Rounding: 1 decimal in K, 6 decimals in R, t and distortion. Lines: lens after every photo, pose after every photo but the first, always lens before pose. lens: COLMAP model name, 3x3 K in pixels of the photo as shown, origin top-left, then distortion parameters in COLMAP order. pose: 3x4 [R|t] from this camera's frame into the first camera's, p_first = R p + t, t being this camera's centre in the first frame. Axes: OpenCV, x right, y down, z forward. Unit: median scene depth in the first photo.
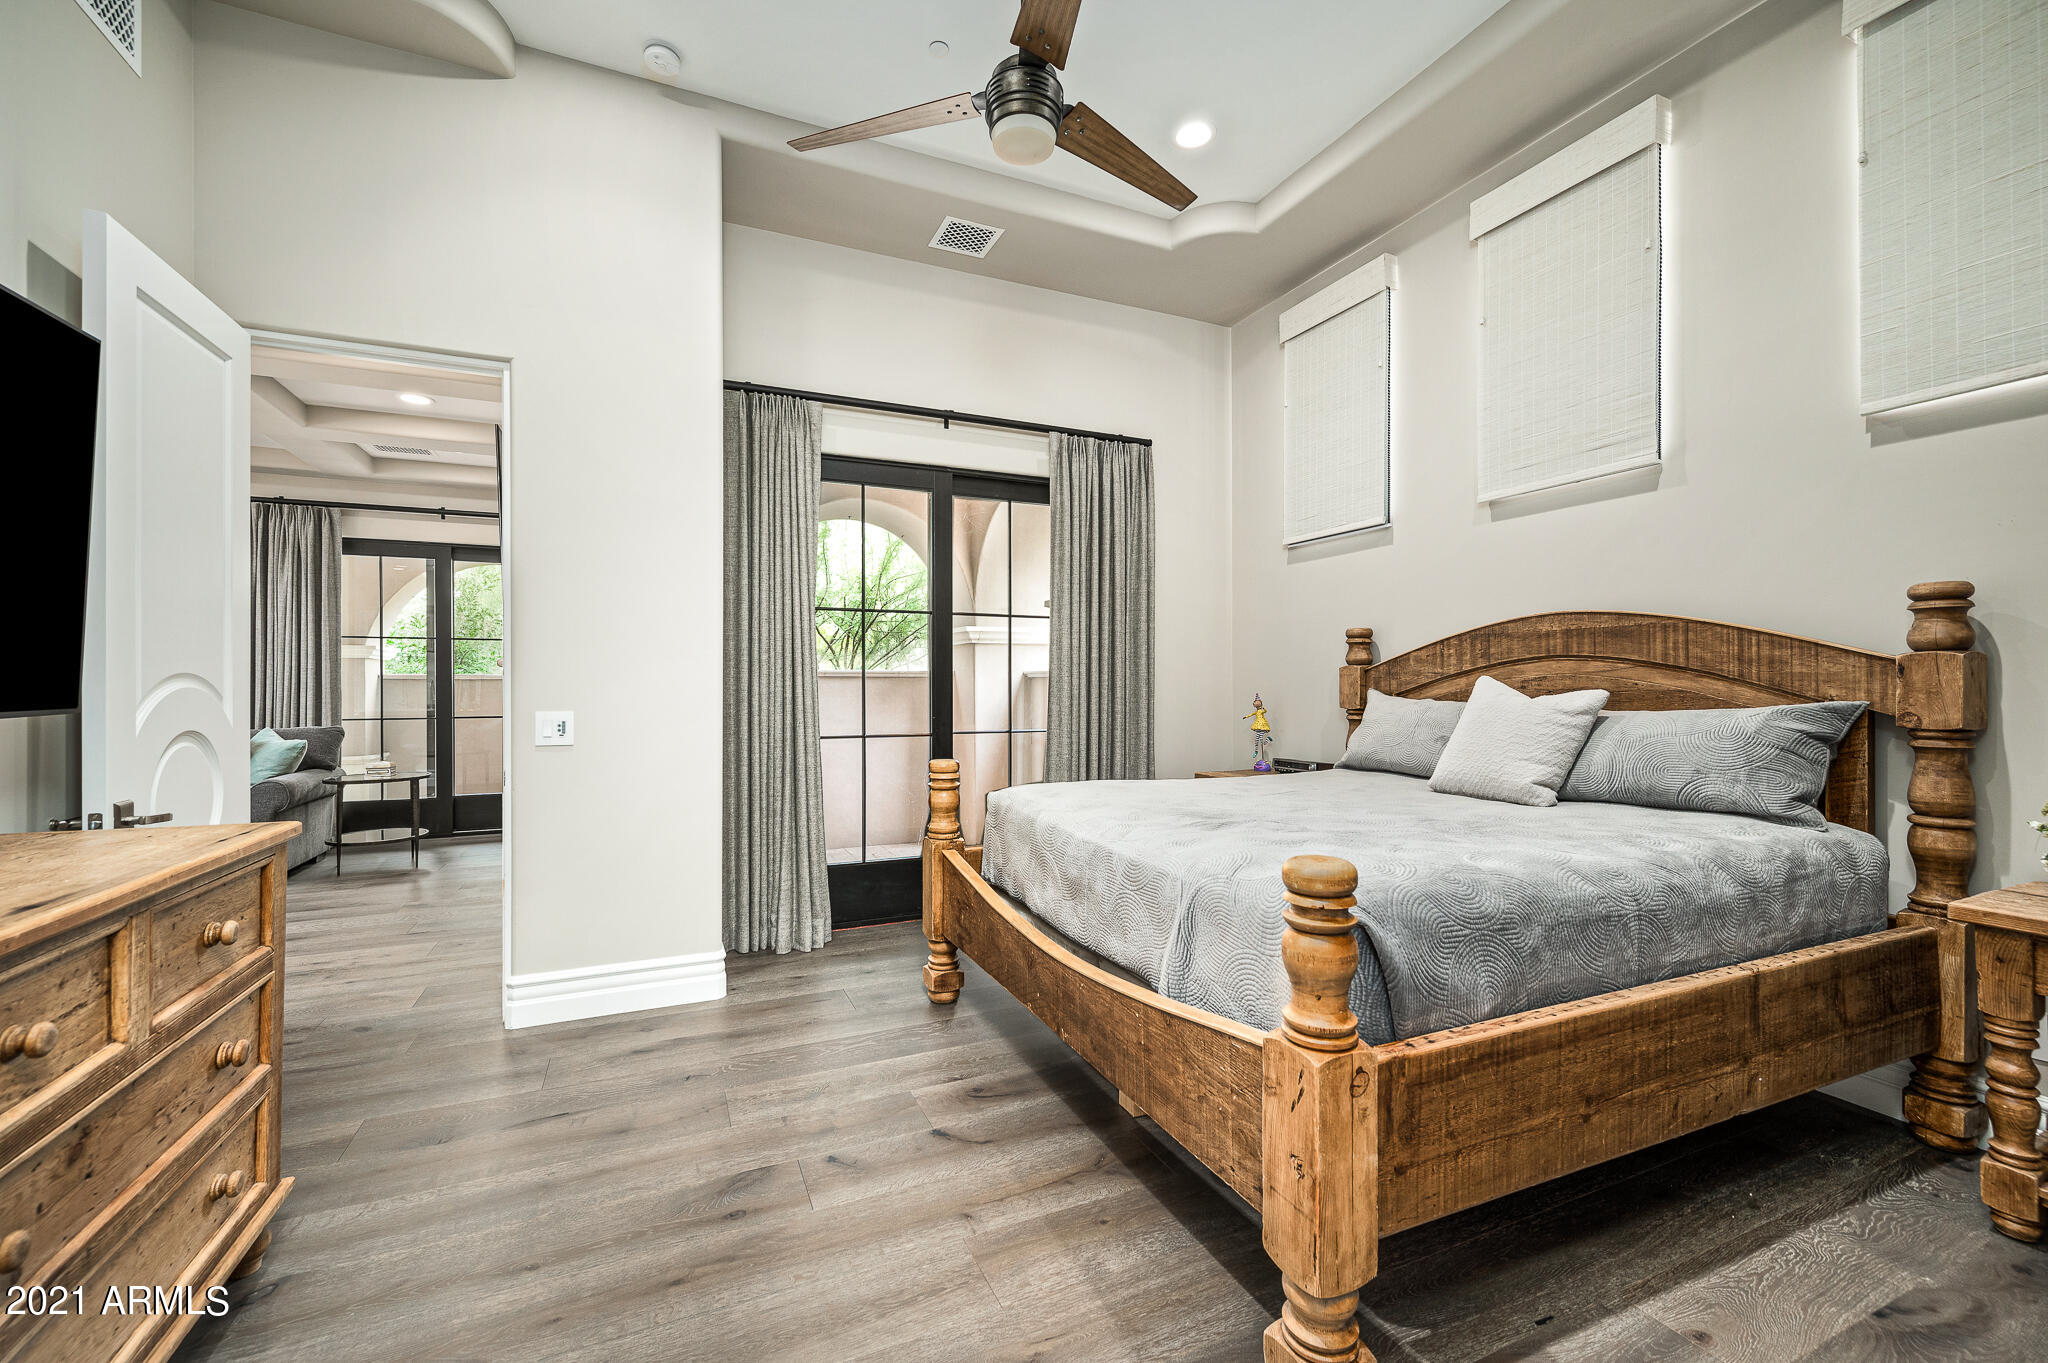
lens RADIAL K [[815.9, 0, 1014.1], [0, 815.9, 681.5], [0, 0, 1]] dist [-0.000785, -0.000016]
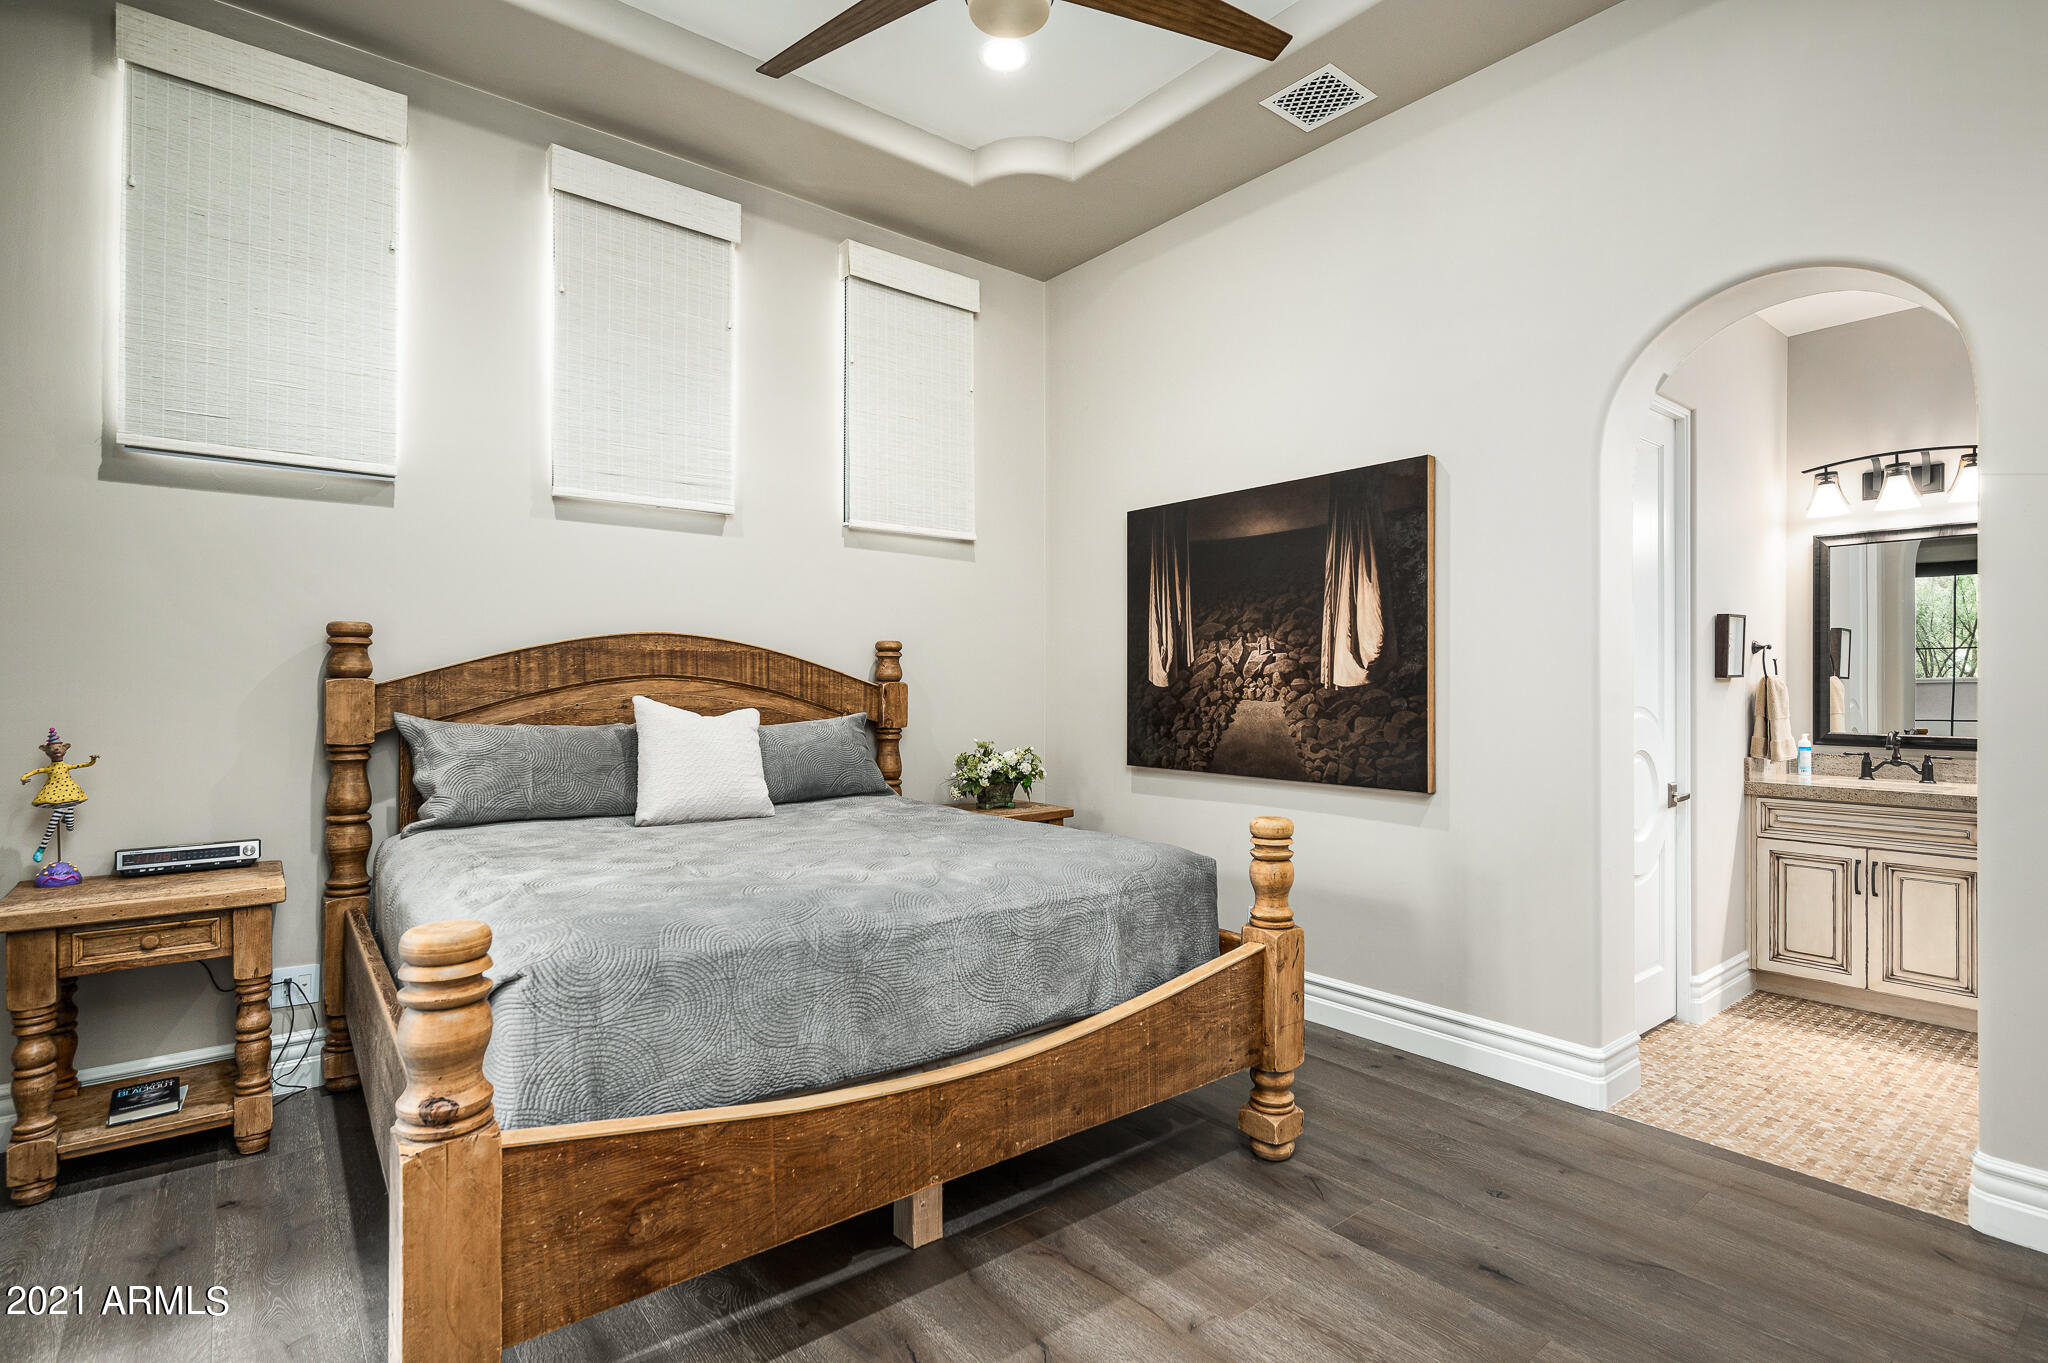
lens RADIAL K [[964.1, 0, 1031.3], [0, 964.1, 684.2], [0, 0, 1]] dist [0.000000, 0.000520]
pose [[-0.251813, 0.001354, 0.967775, -0.664898], [-0.004463, 0.999987, -0.002561, -0.021534], [-0.967766, -0.004964, -0.251804, 0.935759]]
